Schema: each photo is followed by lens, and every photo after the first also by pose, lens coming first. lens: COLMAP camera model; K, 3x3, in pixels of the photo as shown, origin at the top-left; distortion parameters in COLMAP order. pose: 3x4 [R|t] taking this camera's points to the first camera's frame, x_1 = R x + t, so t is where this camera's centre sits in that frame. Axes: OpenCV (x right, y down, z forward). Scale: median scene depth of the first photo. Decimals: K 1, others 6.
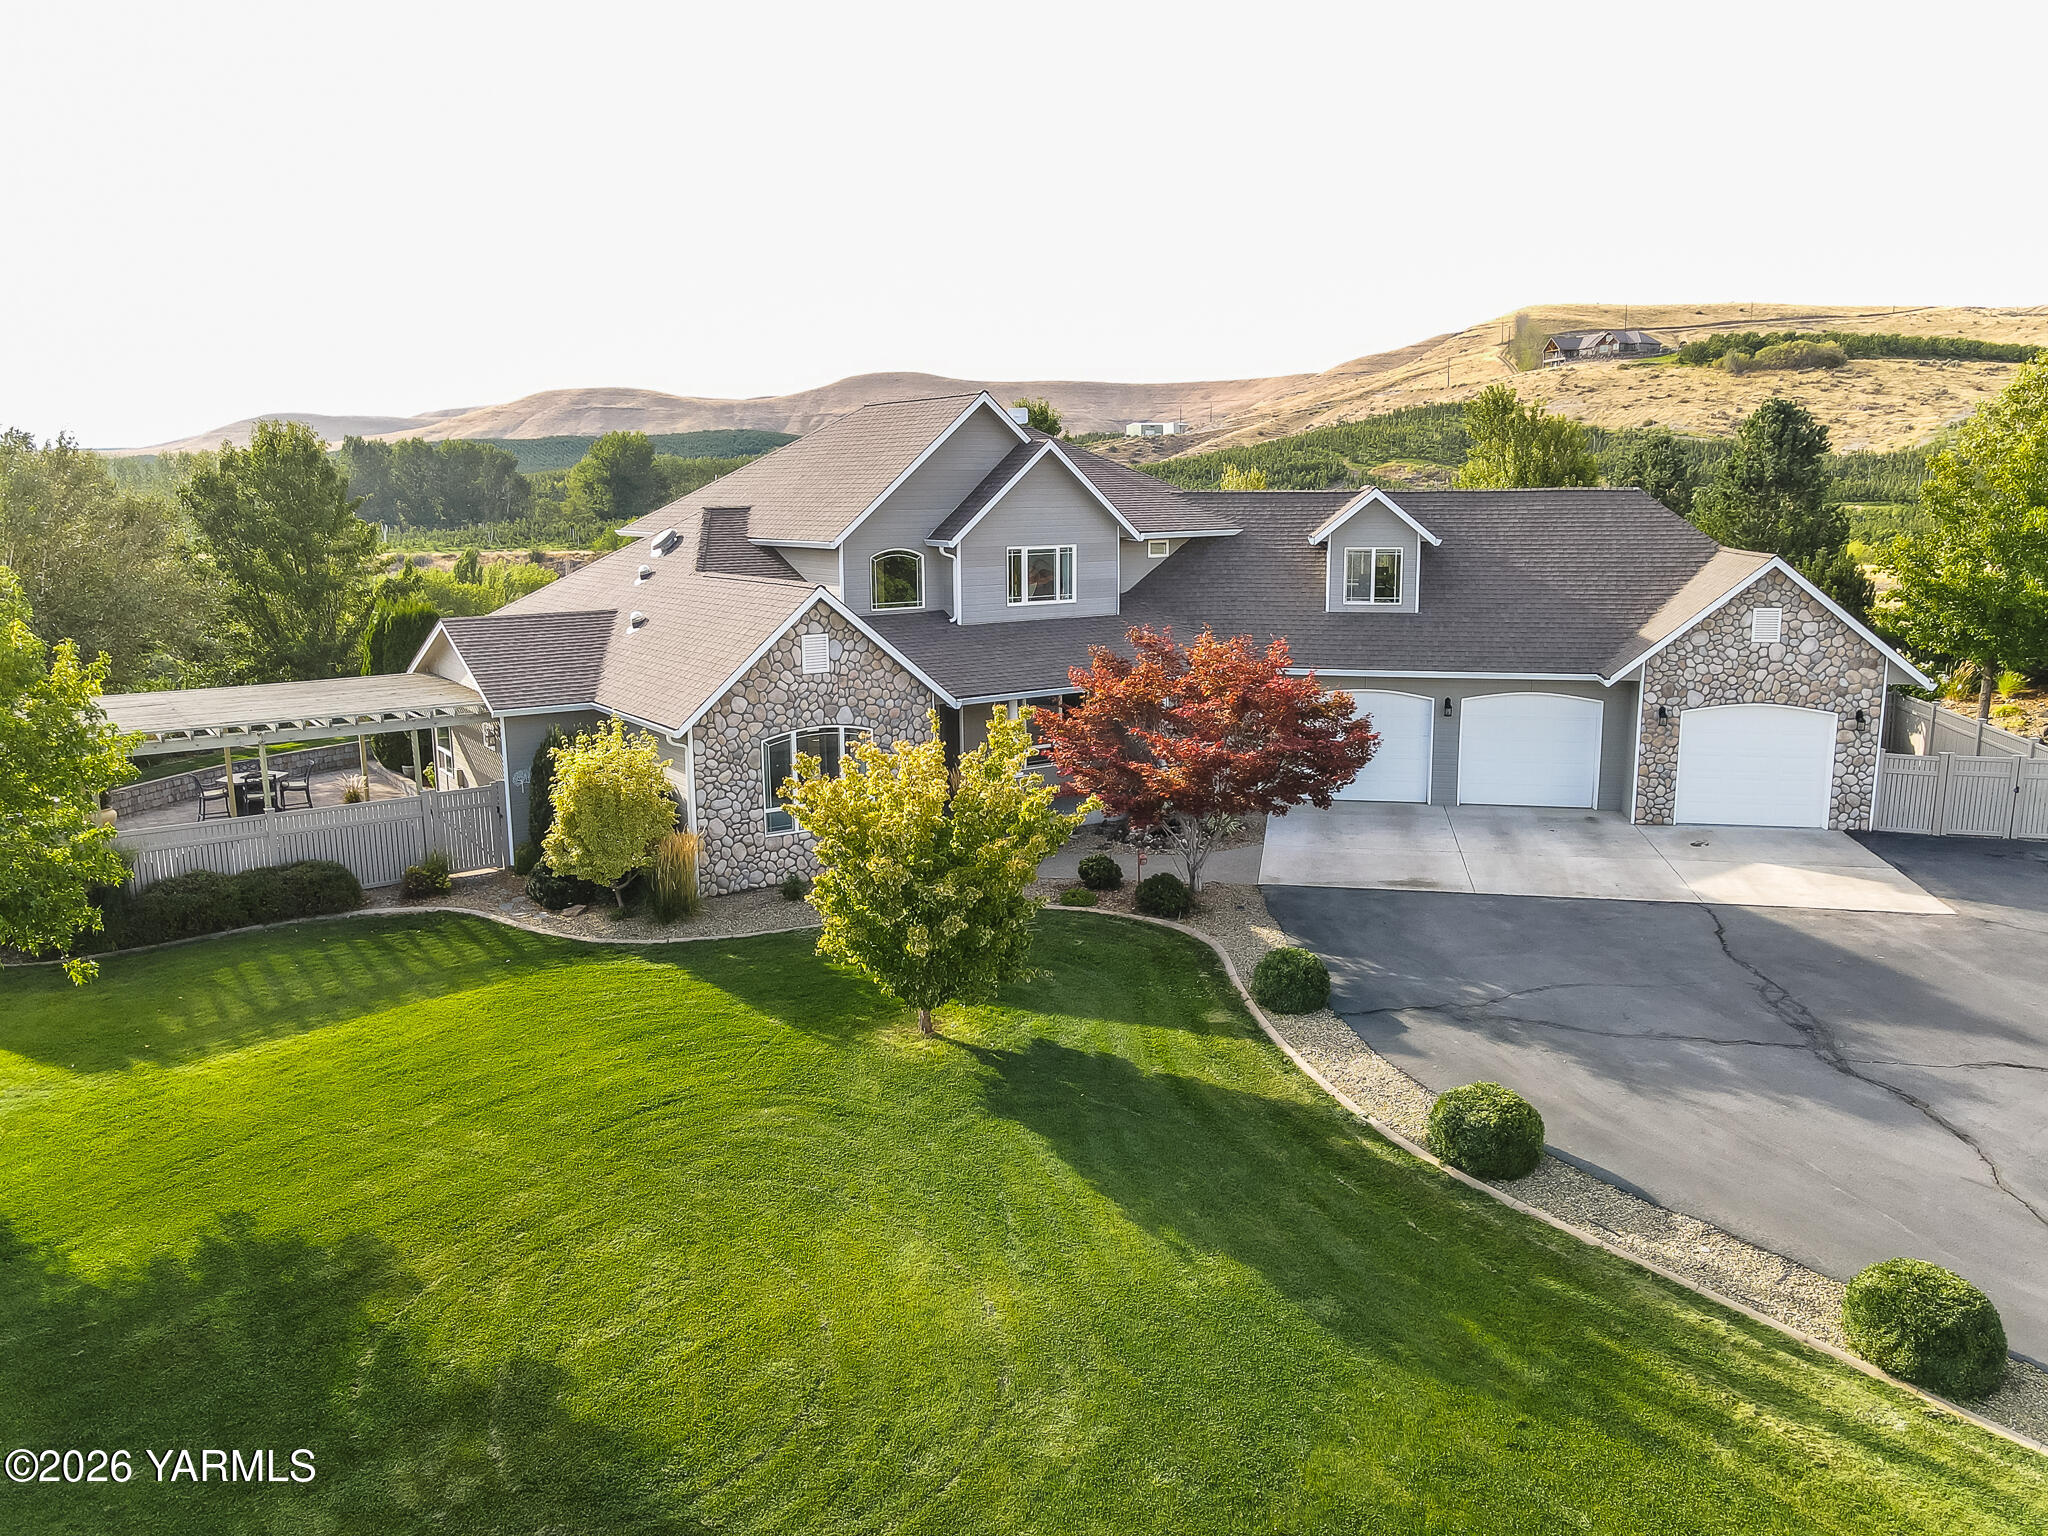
lens RADIAL K [[1499.1, 0, 1024.0], [0, 1499.1, 768.0], [0, 0, 1]] dist [0.001002, 0.027234]
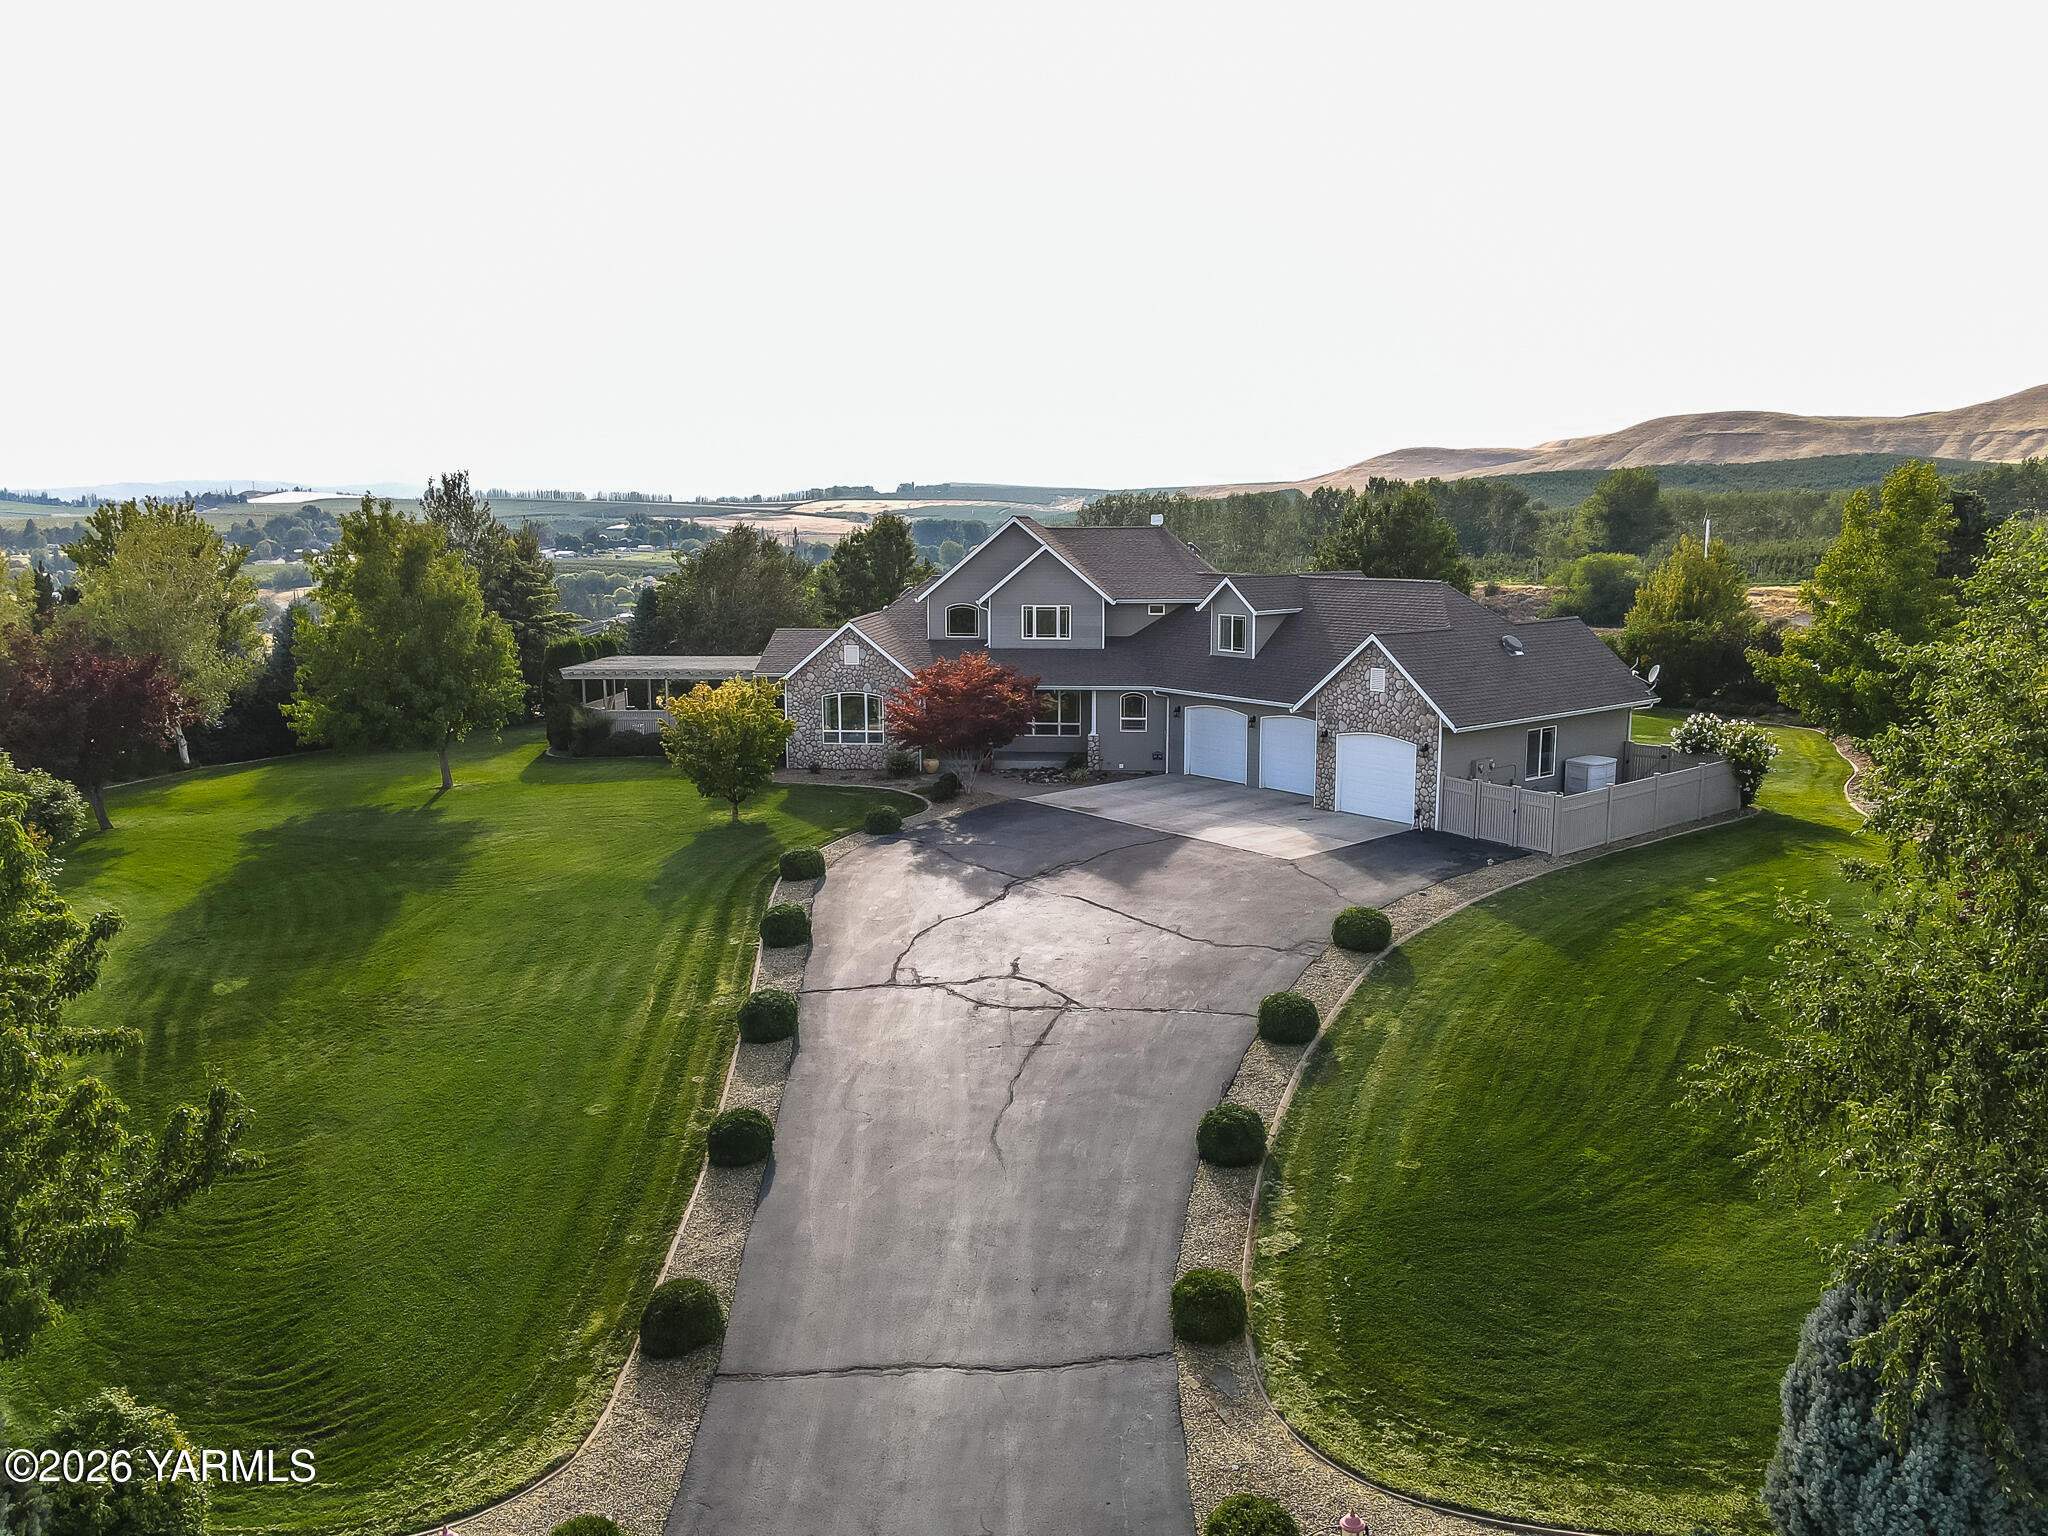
lens RADIAL K [[1499.1, 0, 1024.0], [0, 1499.1, 768.0], [0, 0, 1]] dist [0.001002, 0.027234]
pose [[0.763117, 0.110394, -0.636761, 1.152087], [-0.121952, 0.992199, 0.025864, -0.005366], [0.634649, 0.057917, 0.770627, -0.333956]]
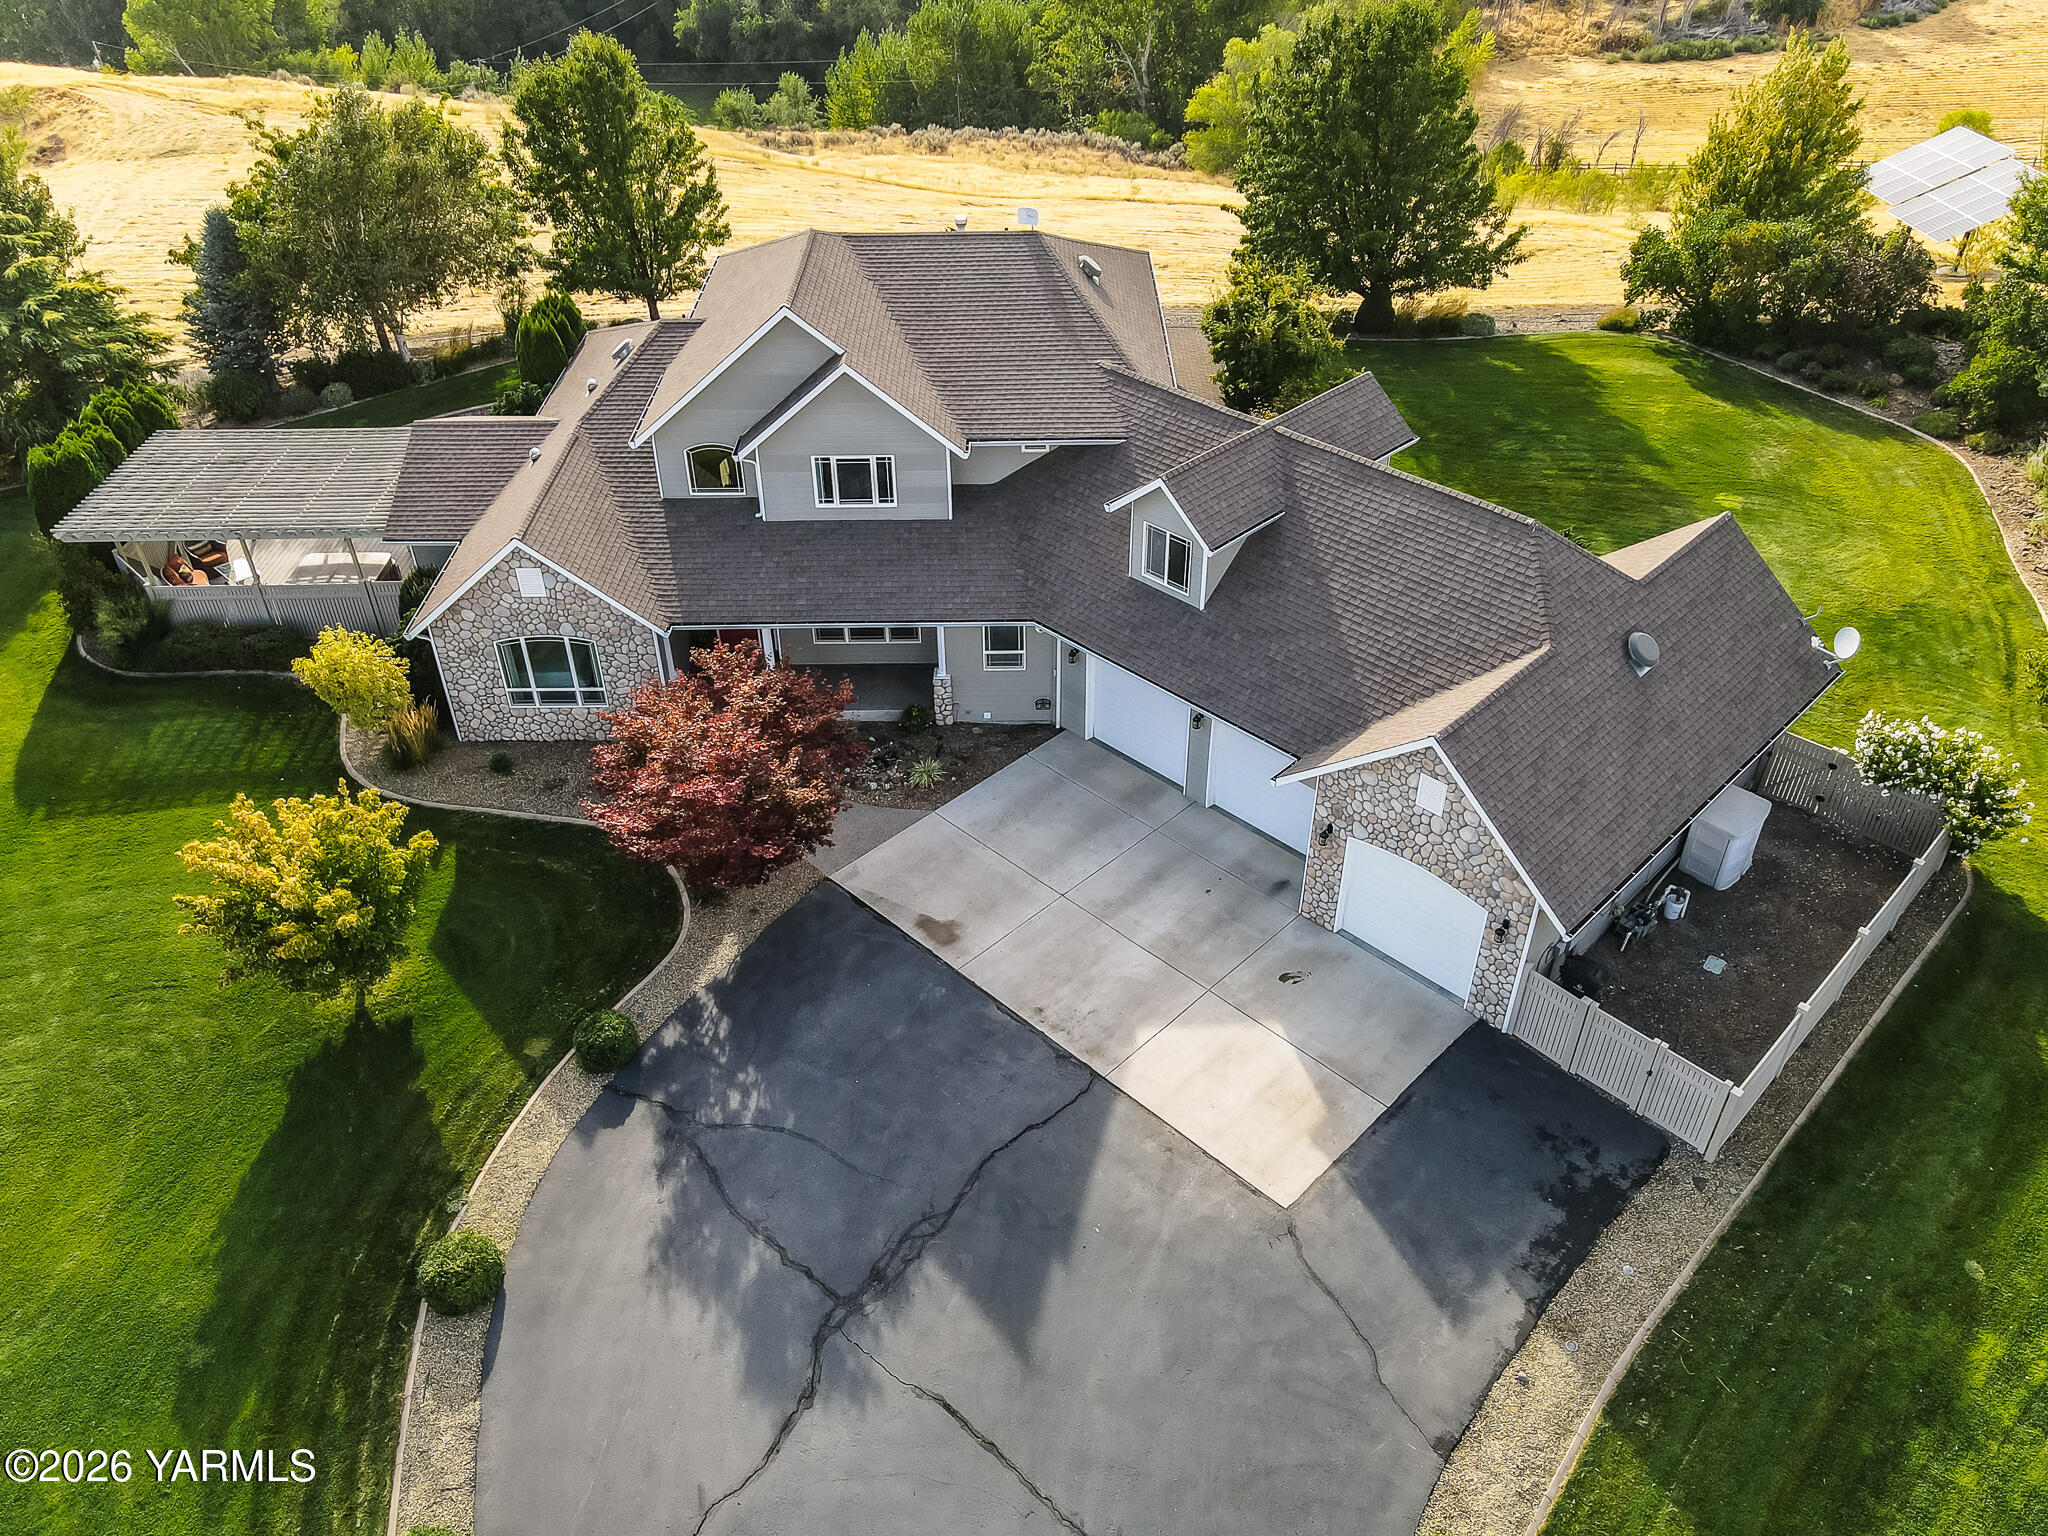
lens RADIAL K [[1510.3, 0, 1024.0], [0, 1510.3, 768.0], [0, 0, 1]] dist [0.009485, 0.009572]
pose [[0.827627, 0.338202, -0.447944, 0.670829], [-0.101553, 0.875134, 0.473105, -0.482436], [0.552016, -0.346064, 0.758629, 0.223770]]
